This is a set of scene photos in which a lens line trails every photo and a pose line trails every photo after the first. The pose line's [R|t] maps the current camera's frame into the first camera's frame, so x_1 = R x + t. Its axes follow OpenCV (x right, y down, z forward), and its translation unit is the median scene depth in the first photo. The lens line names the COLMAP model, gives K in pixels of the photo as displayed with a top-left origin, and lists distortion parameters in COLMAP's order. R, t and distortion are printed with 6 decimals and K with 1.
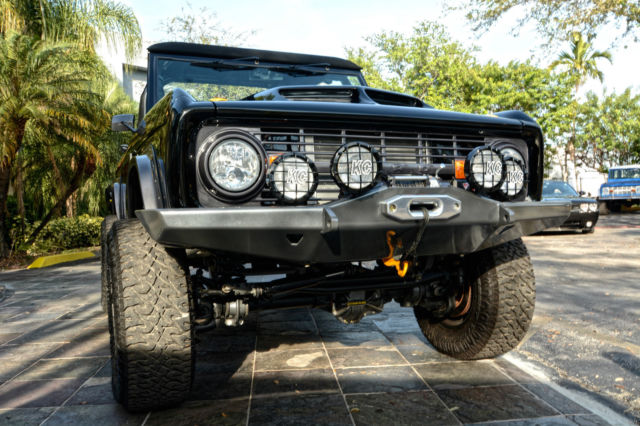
lens RADIAL K [[581.9, 0, 320.0], [0, 581.9, 213.0], [0, 0, 1]] dist [-0.004929, 0.003814]
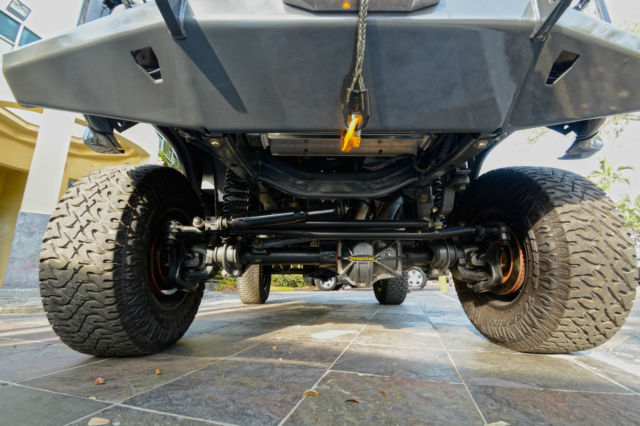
lens RADIAL K [[281.0, 0, 320.0], [0, 281.0, 213.0], [0, 0, 1]] dist [0.029965, -0.022192]
pose [[0.925796, -0.067302, -0.371985, 0.144489], [-0.026585, 0.969996, -0.241662, 0.167635], [0.377089, 0.233619, 0.896229, 0.512039]]
